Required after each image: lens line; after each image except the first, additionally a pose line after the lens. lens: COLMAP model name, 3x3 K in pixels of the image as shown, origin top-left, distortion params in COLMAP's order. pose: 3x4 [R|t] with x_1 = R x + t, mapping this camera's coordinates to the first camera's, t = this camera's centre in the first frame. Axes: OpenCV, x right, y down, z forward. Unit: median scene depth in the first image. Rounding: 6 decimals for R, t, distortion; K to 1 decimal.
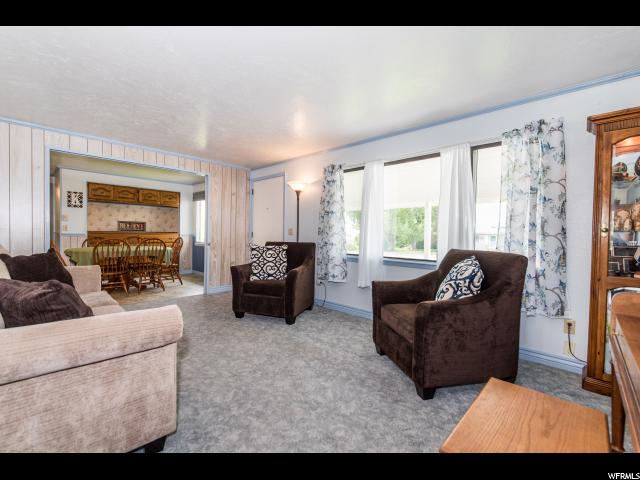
lens RADIAL K [[282.9, 0, 334.0], [0, 282.9, 230.5], [0, 0, 1]] dist [0.001661, 0.000567]
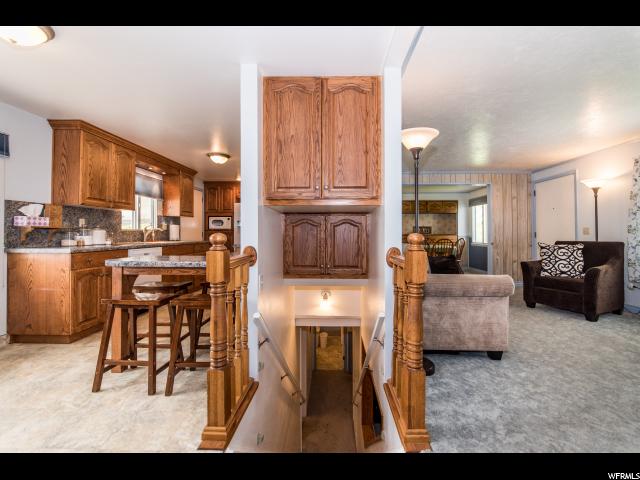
lens RADIAL K [[282.9, 0, 334.0], [0, 282.9, 230.5], [0, 0, 1]] dist [0.001661, 0.000567]
pose [[0.652131, -0.028308, -0.757577, 0.019606], [0.022230, 0.999587, -0.018215, 0.002181], [0.757780, -0.004962, 0.652491, -0.323444]]
